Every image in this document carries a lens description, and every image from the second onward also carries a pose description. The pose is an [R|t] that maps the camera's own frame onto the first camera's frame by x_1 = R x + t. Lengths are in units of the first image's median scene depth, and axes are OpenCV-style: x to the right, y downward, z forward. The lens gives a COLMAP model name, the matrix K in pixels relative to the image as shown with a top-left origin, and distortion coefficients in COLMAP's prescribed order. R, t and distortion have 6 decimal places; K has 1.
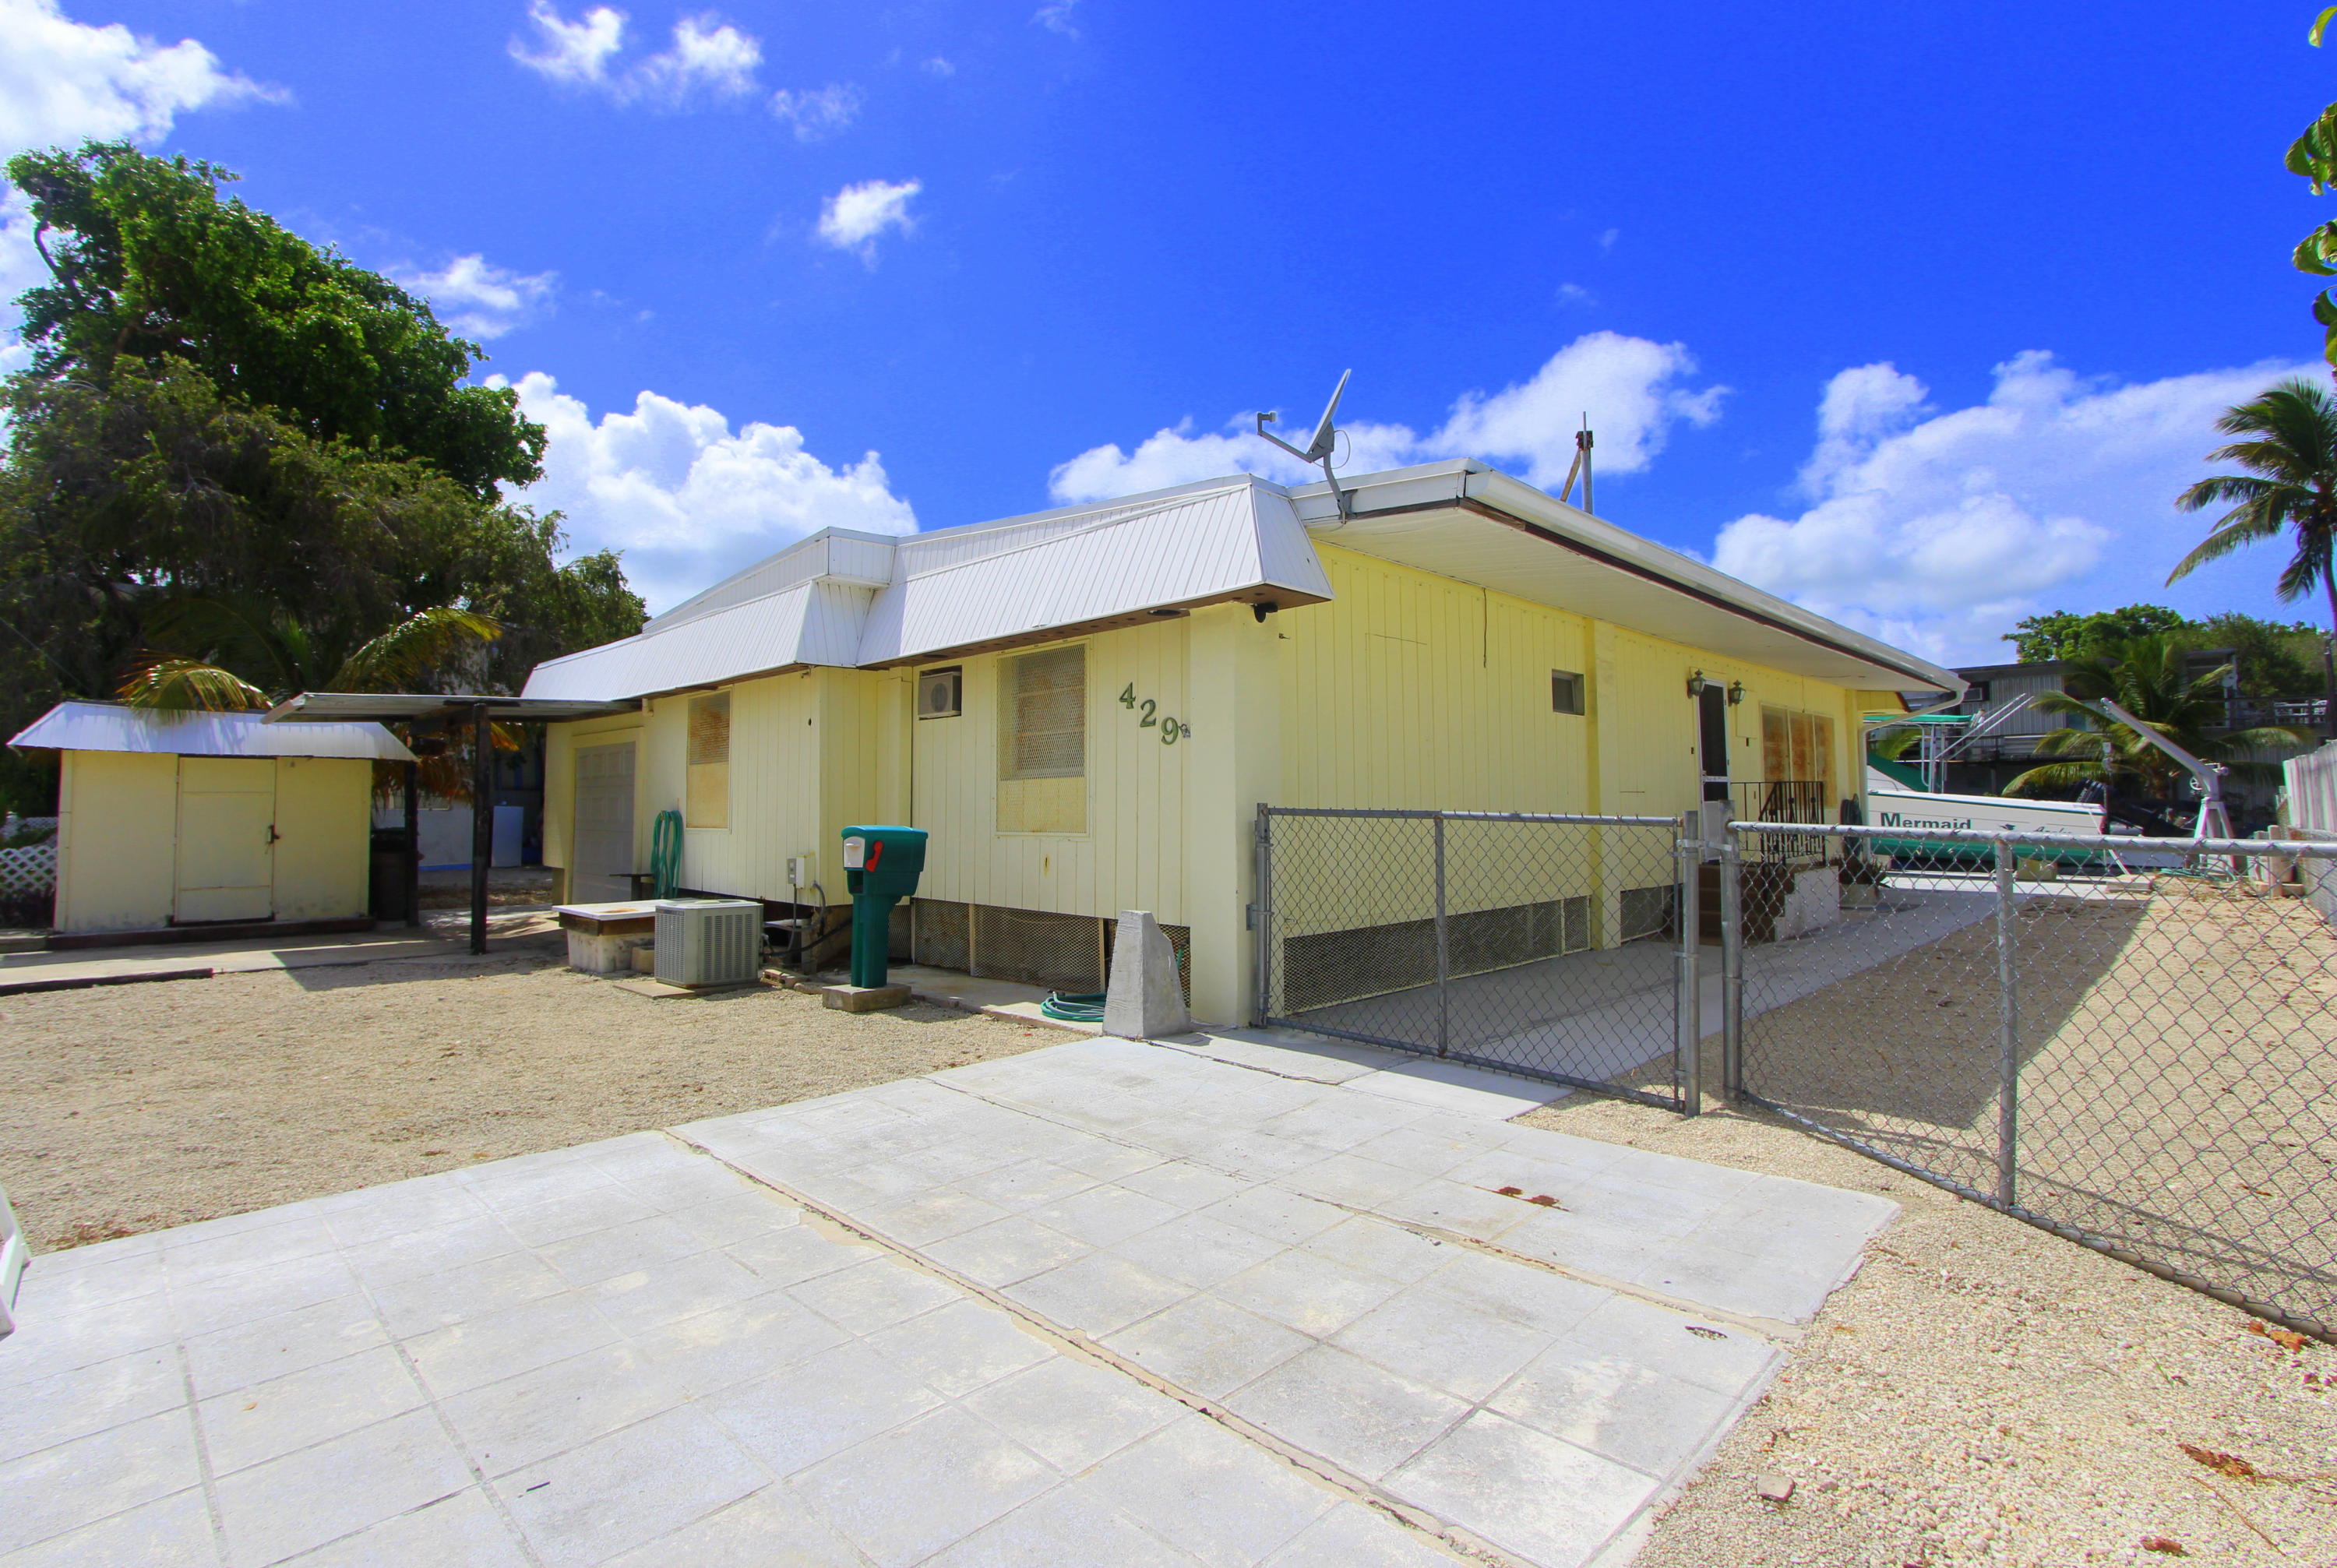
lens RADIAL K [[1105.5, 0, 1166.5], [0, 1105.5, 780.7], [0, 0, 1]] dist [-0.000049, -0.000038]
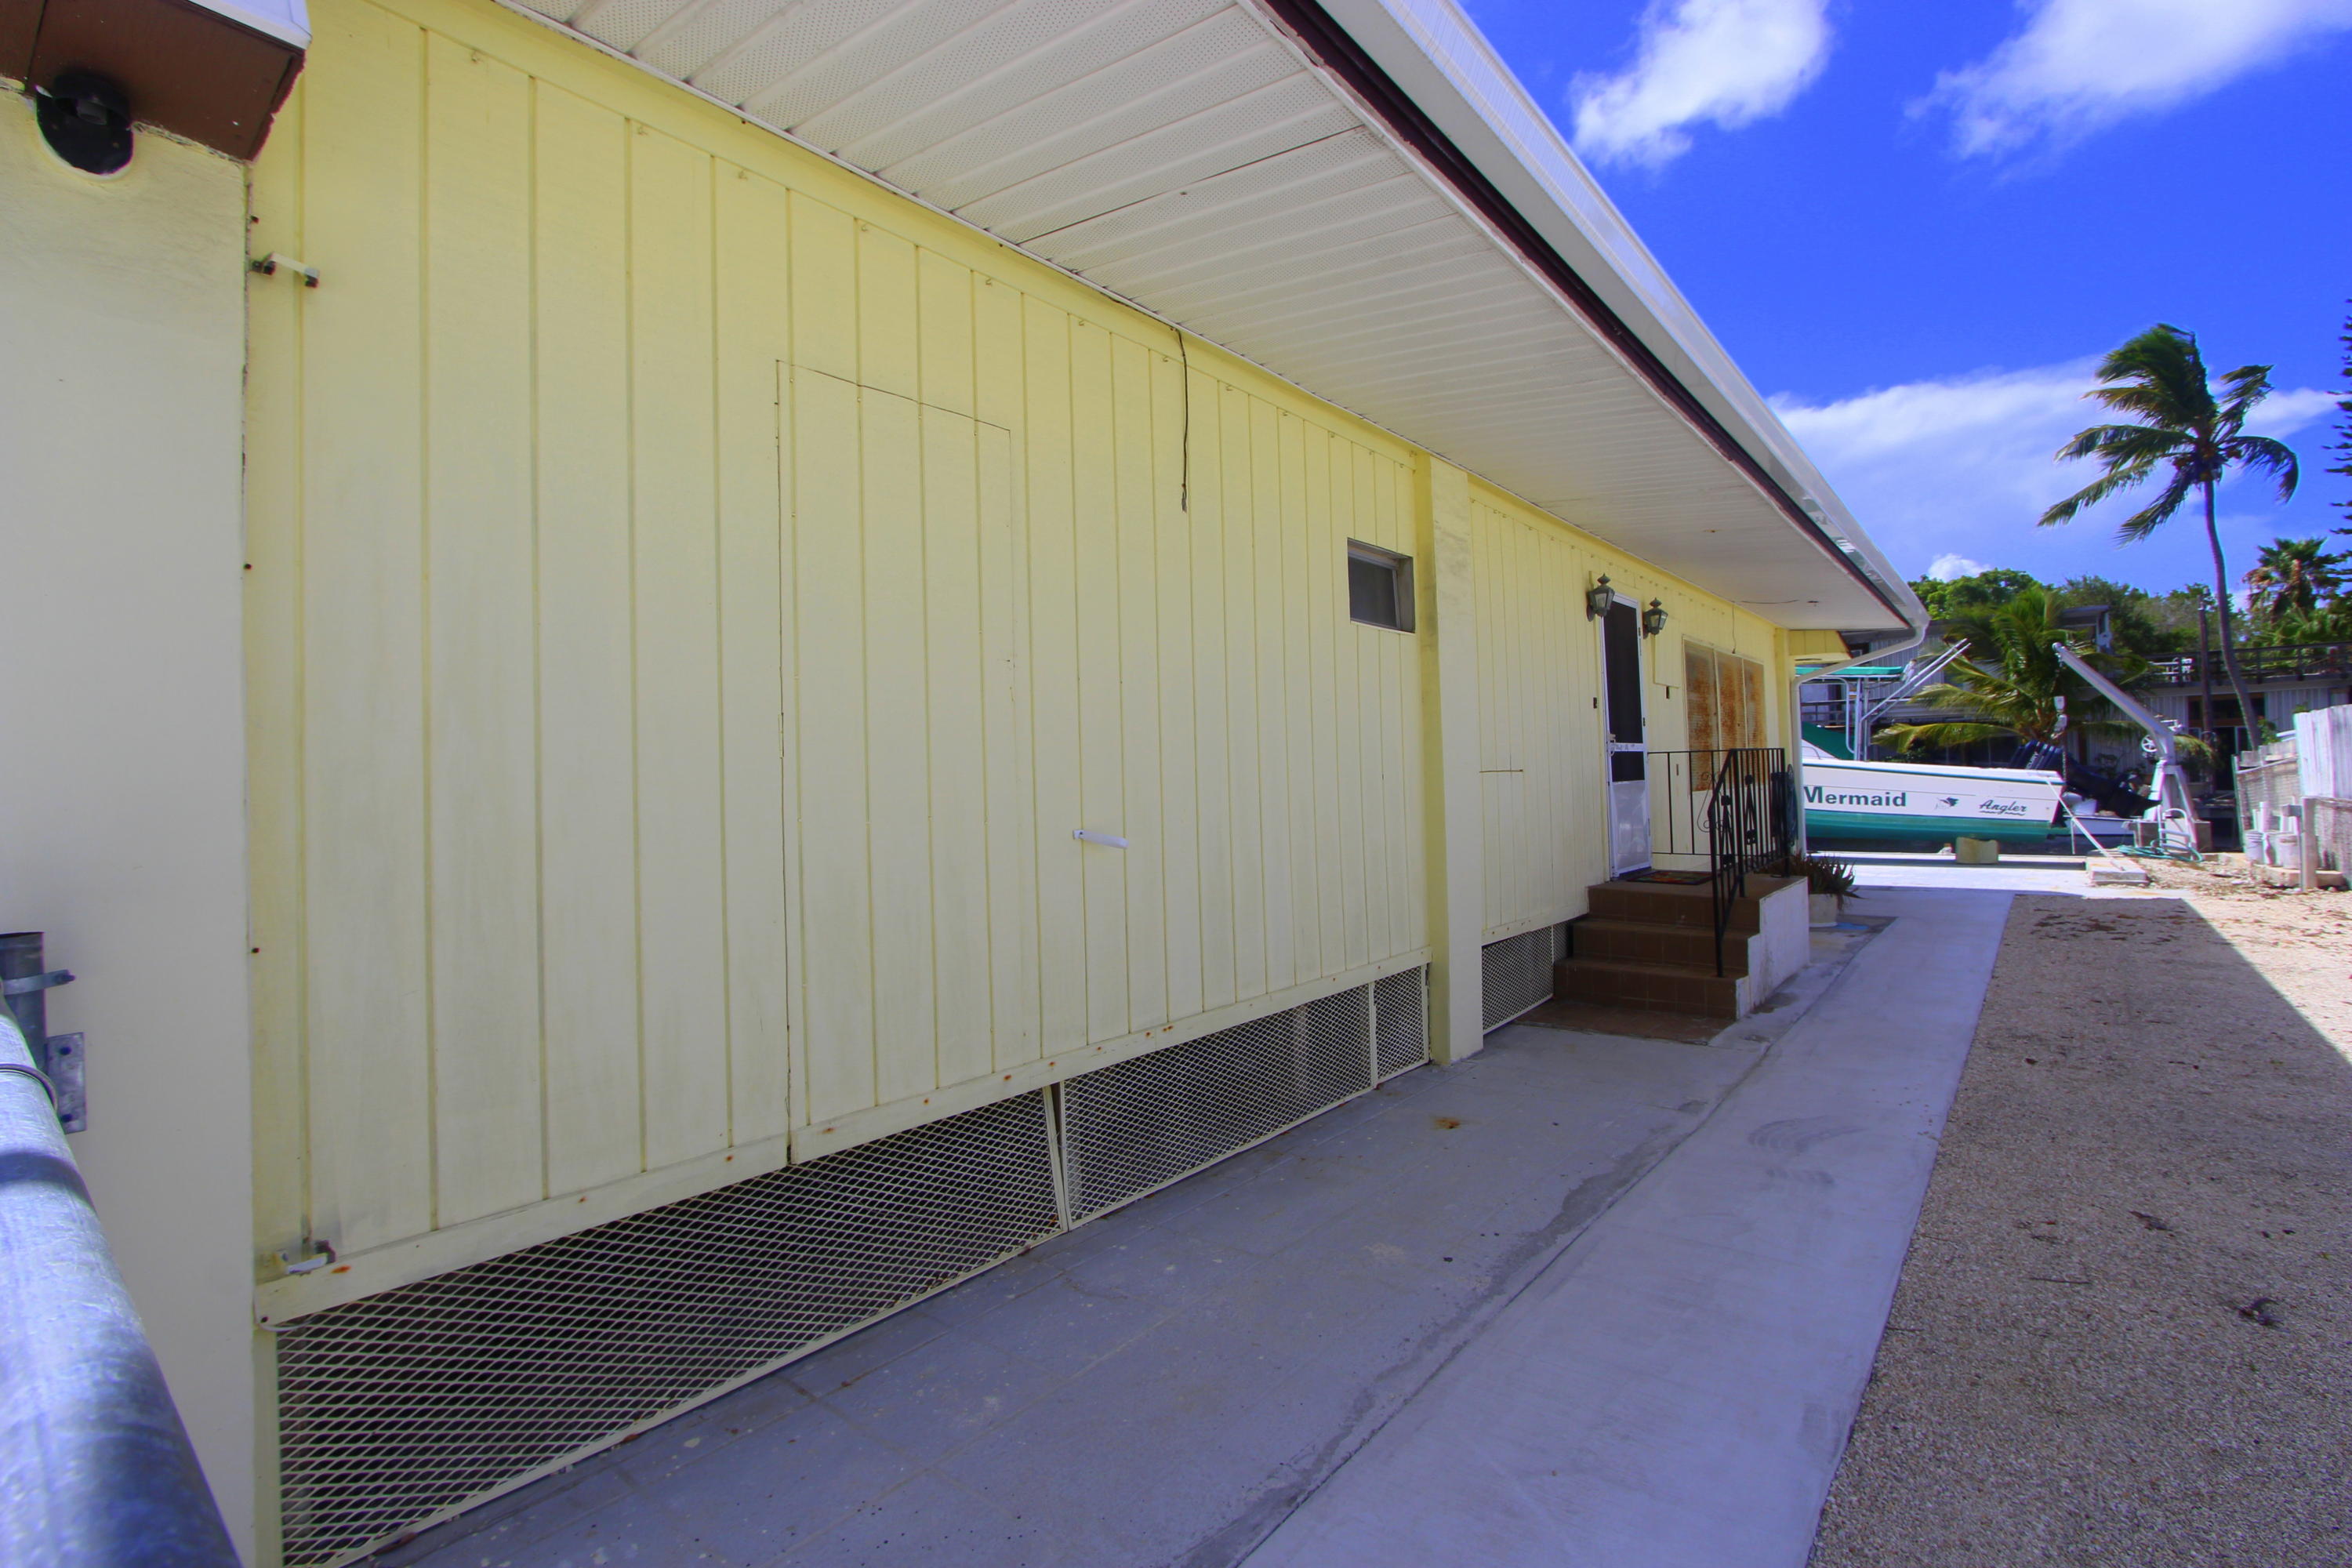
lens RADIAL K [[1112.7, 0, 1177.6], [0, 1112.7, 786.0], [0, 0, 1]] dist [-0.000049, -0.000038]
pose [[0.994408, -0.019040, 0.103878, 0.157941], [0.016493, 0.999543, 0.025324, 0.000345], [-0.104312, -0.023469, 0.994268, 0.361138]]
